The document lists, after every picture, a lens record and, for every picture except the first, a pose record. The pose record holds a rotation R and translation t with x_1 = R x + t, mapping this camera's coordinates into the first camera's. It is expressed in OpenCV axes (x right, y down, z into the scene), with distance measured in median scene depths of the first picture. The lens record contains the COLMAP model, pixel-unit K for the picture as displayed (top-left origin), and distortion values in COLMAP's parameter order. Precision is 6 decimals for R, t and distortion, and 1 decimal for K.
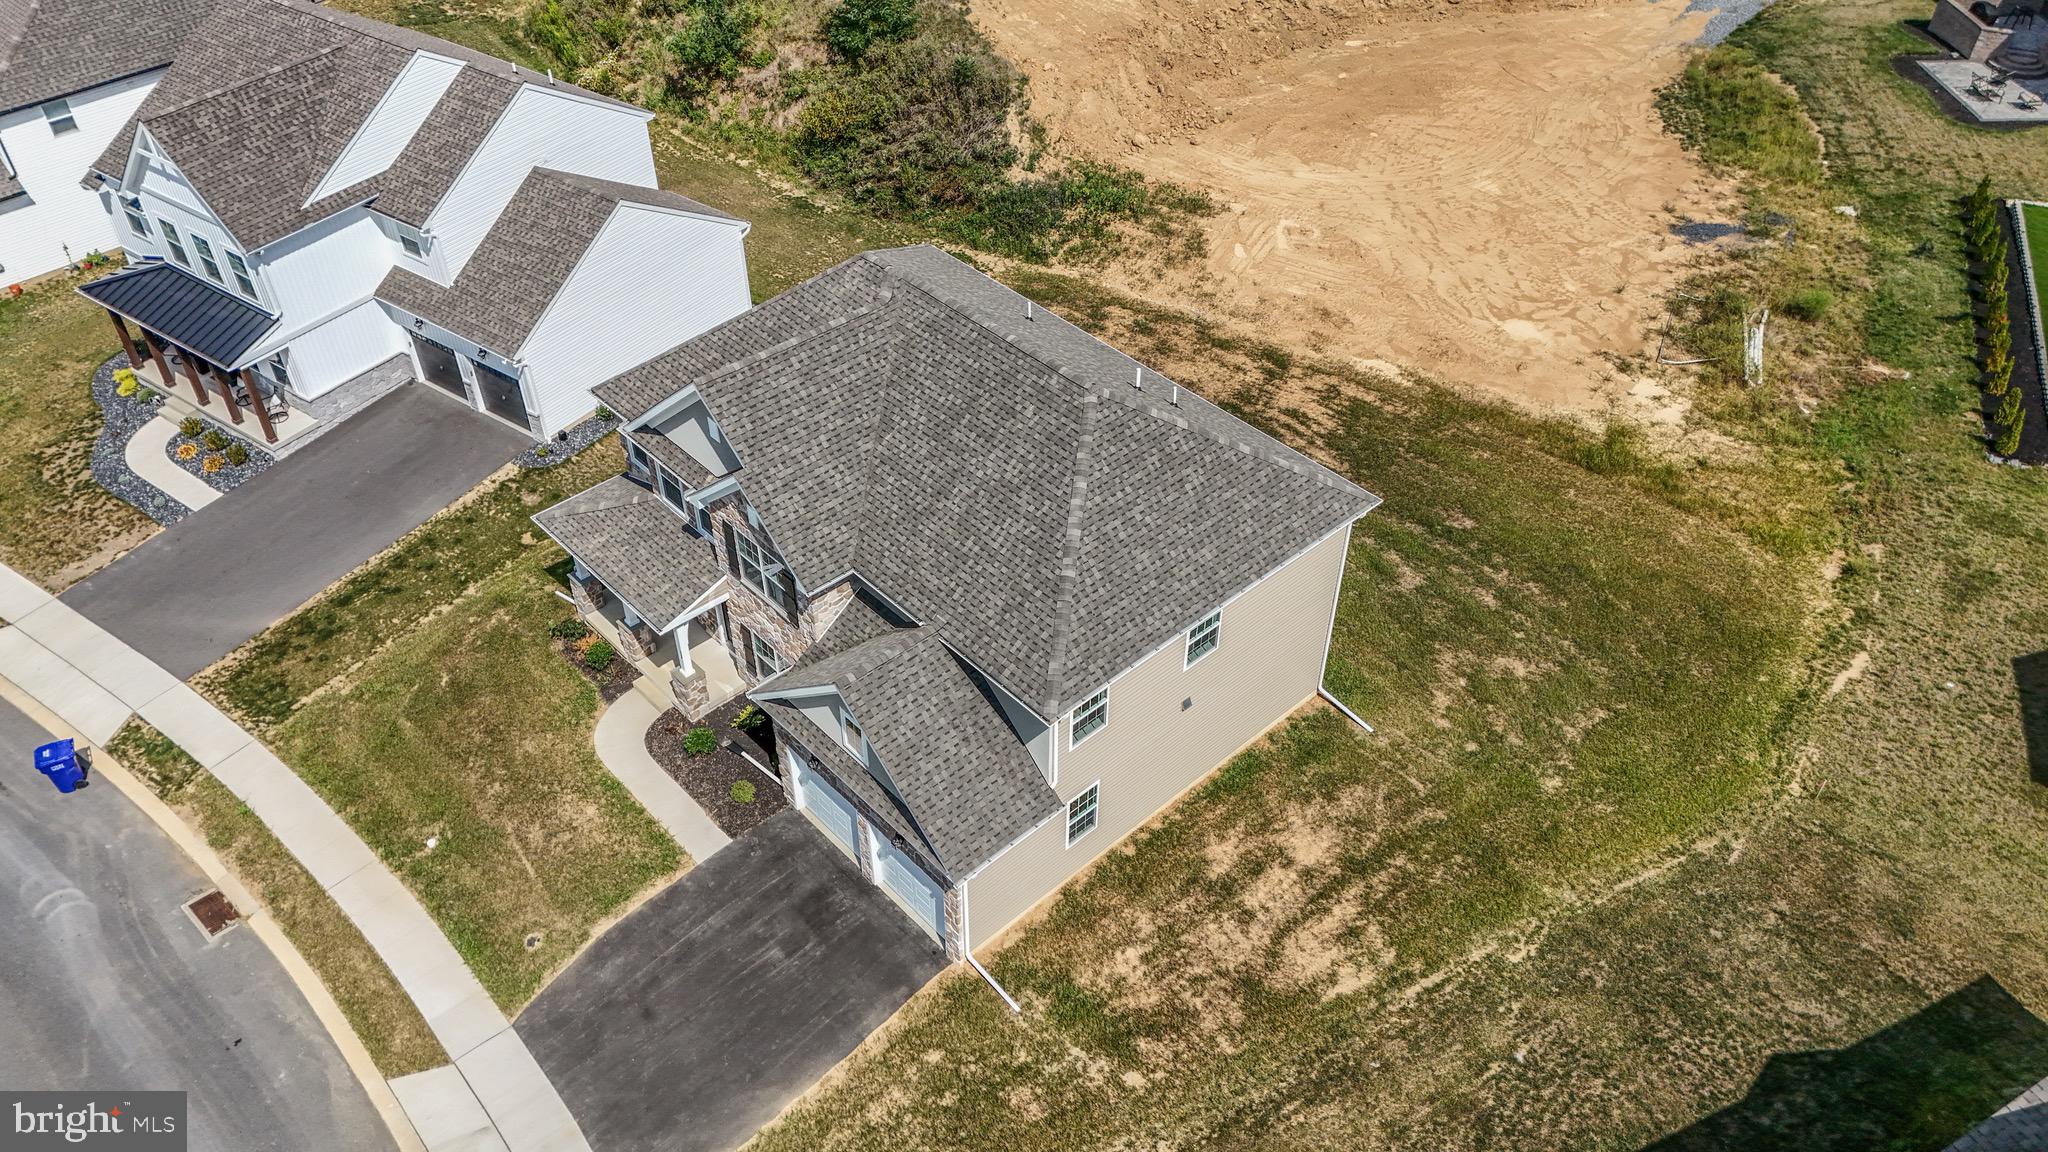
lens RADIAL K [[1512.2, 0, 1017.1], [0, 1512.2, 571.1], [0, 0, 1]] dist [0.069032, -0.056045]
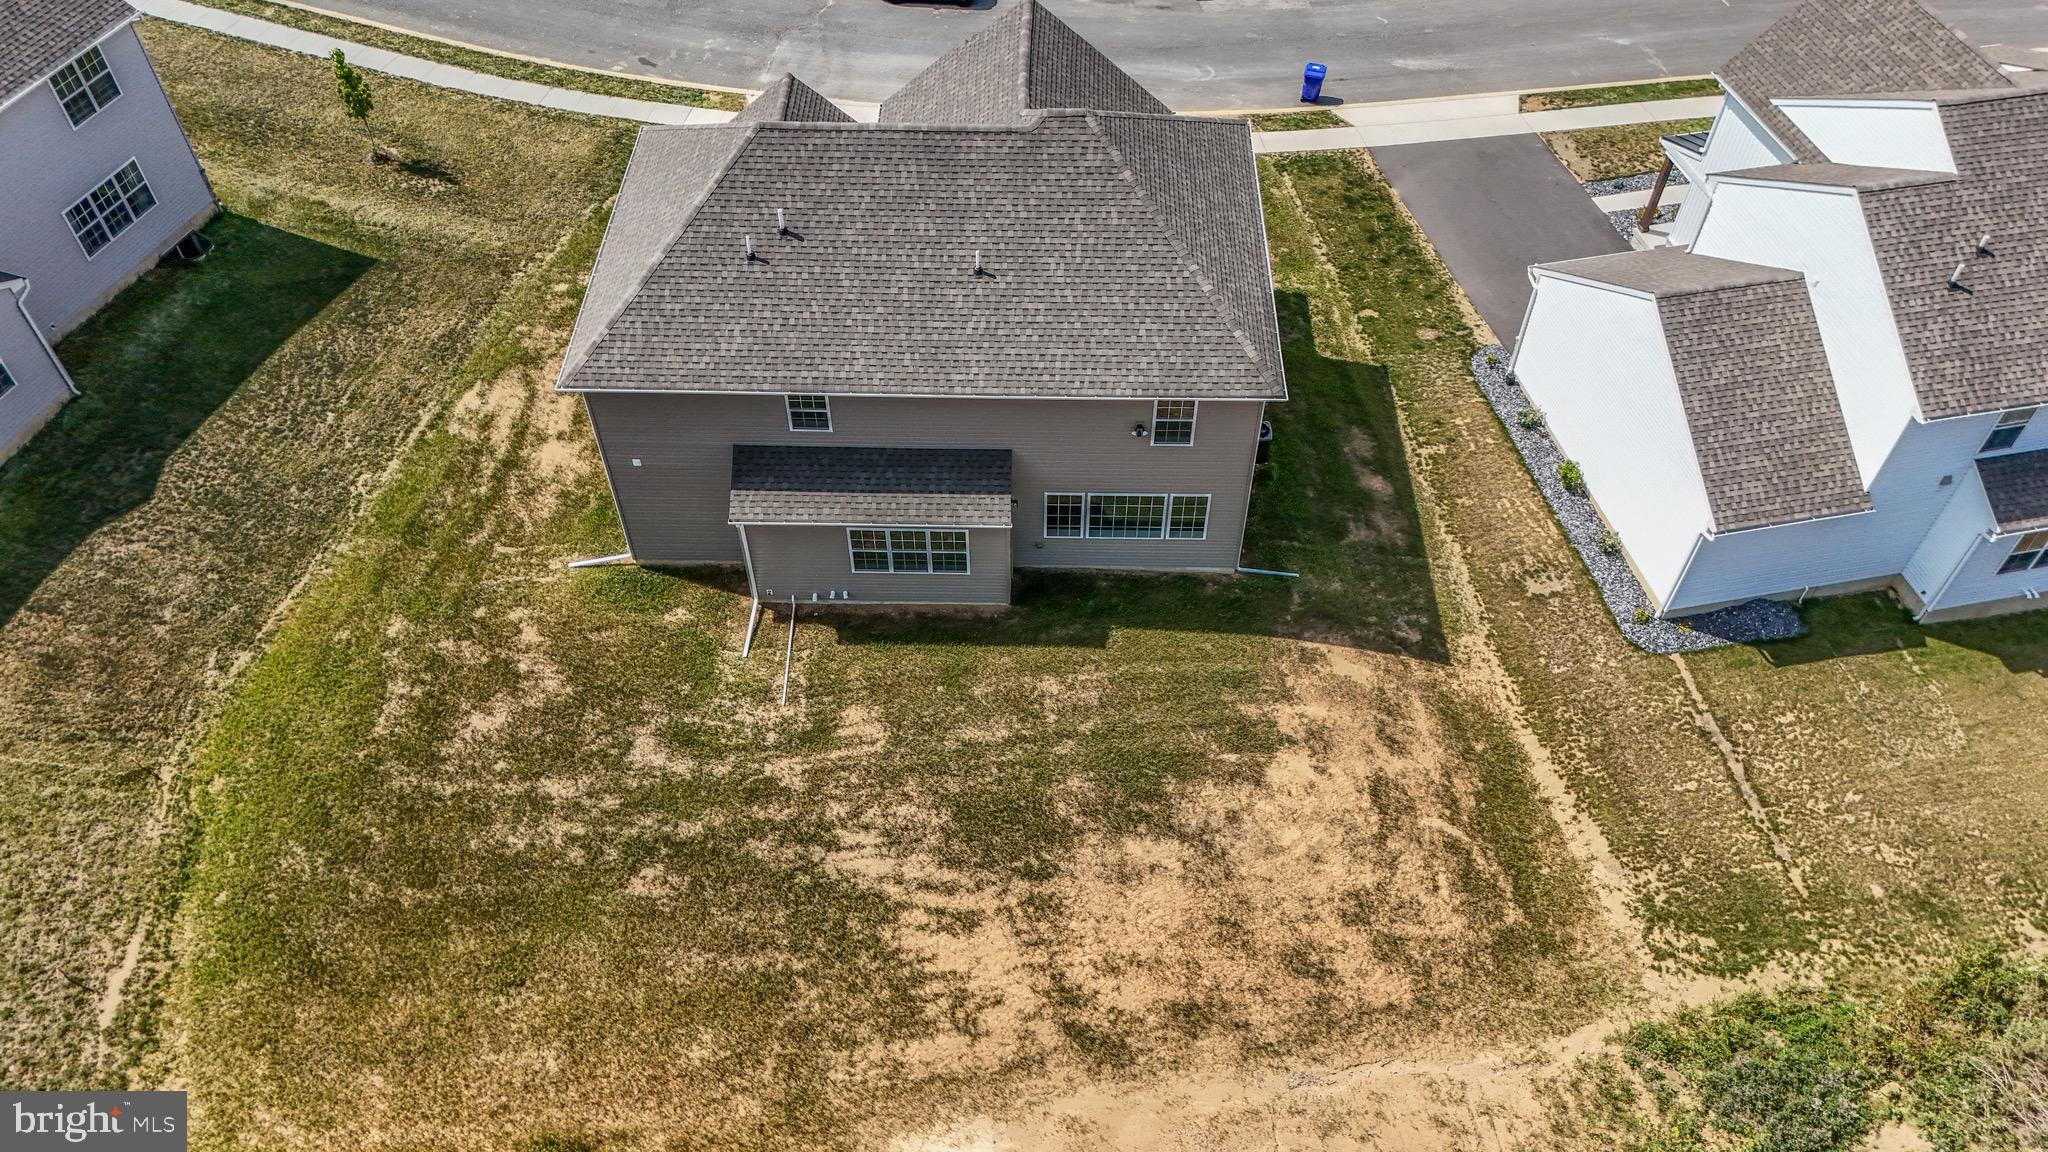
lens RADIAL K [[1512.2, 0, 1025.0], [0, 1512.2, 572.4], [0, 0, 1]] dist [0.069032, -0.056045]
pose [[-0.687606, 0.546603, -0.477937, 0.483185], [-0.475287, 0.158779, 0.865385, -0.868523], [0.548908, 0.822201, 0.150616, 0.956115]]
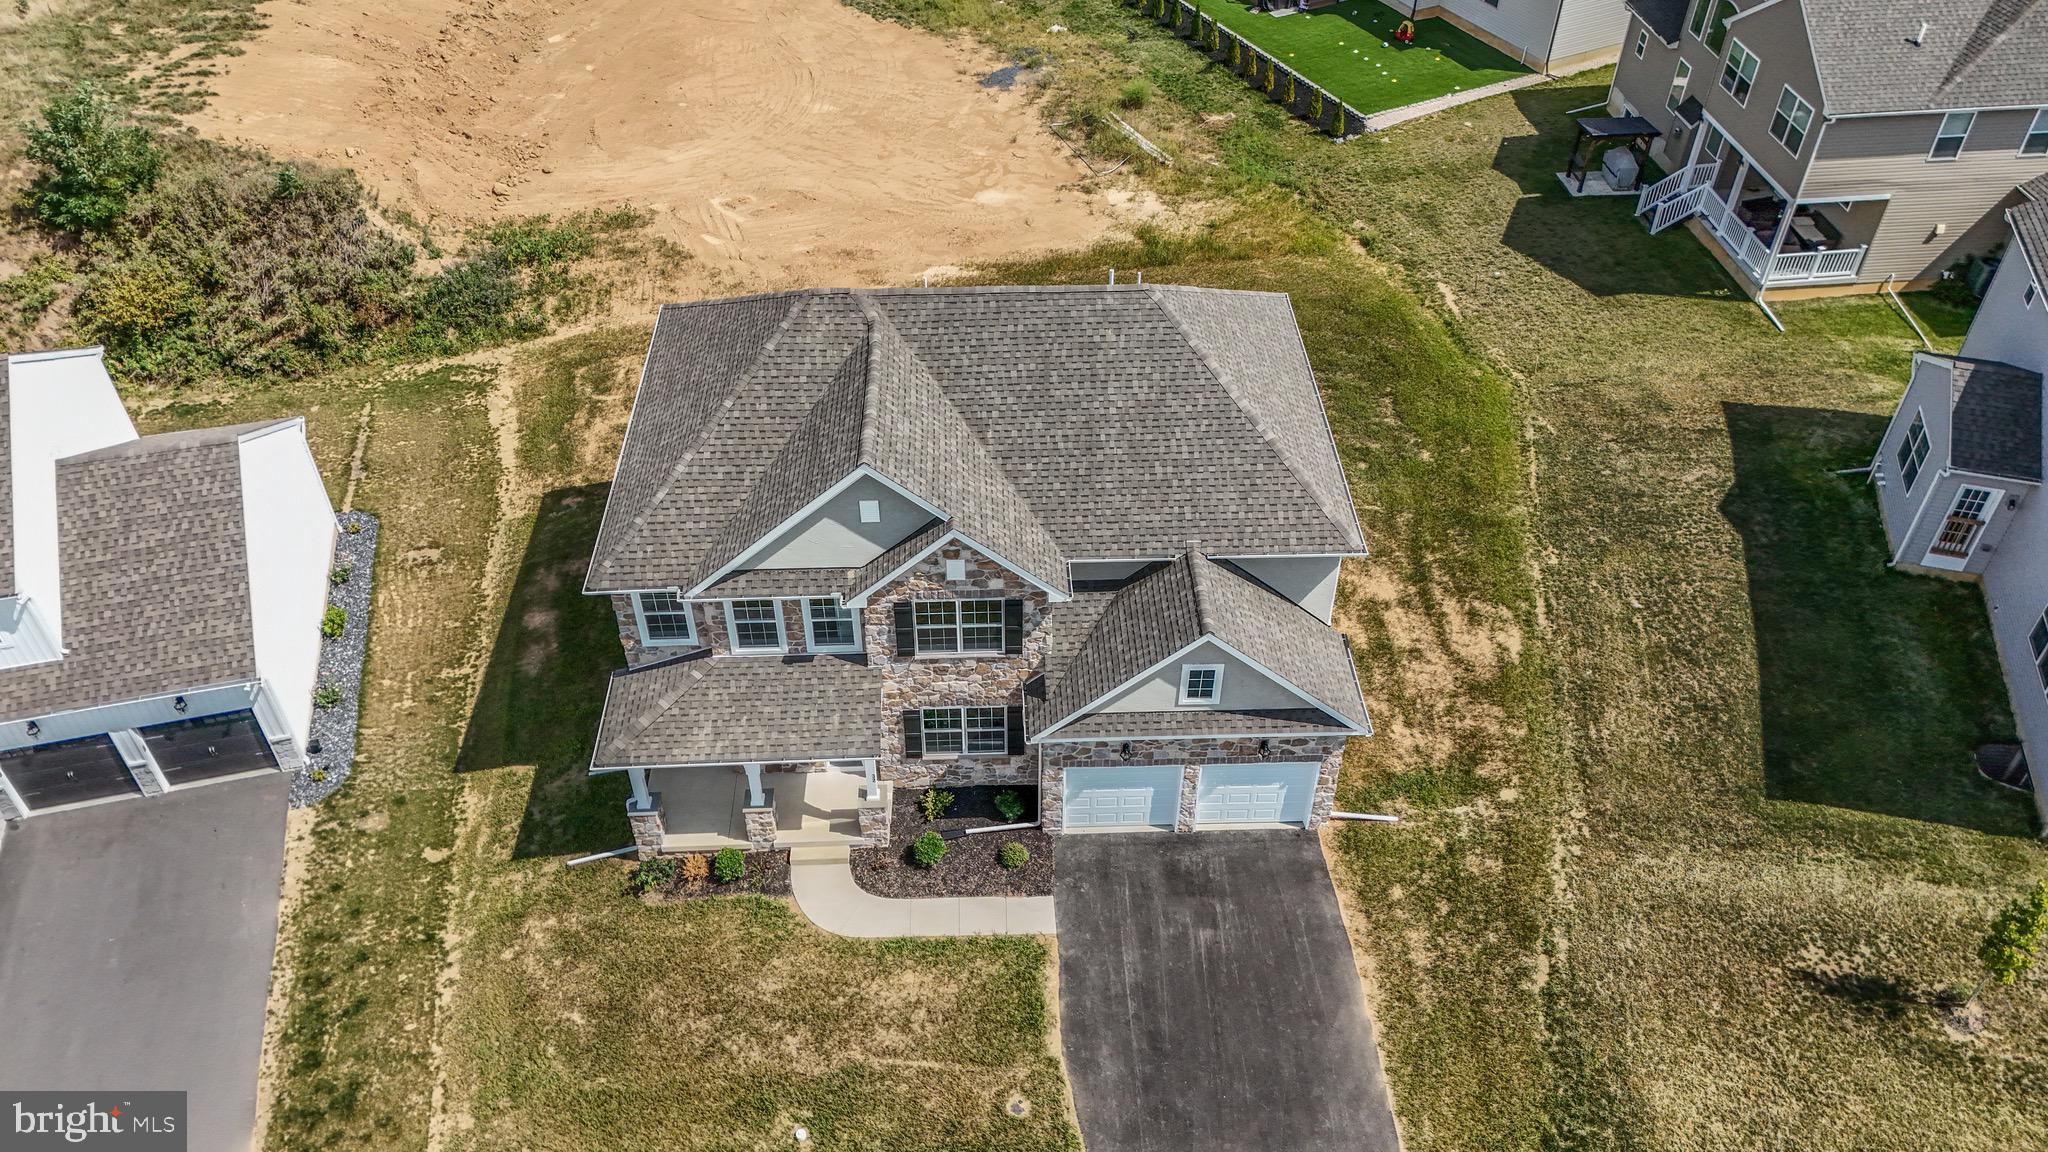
lens RADIAL K [[1512.2, 0, 1016.9], [0, 1512.2, 579.1], [0, 0, 1]] dist [0.069032, -0.056045]
pose [[0.651384, -0.502696, 0.568327, -0.555833], [0.500273, 0.847704, 0.176426, -0.143376], [-0.570461, 0.169397, 0.803666, 0.202121]]
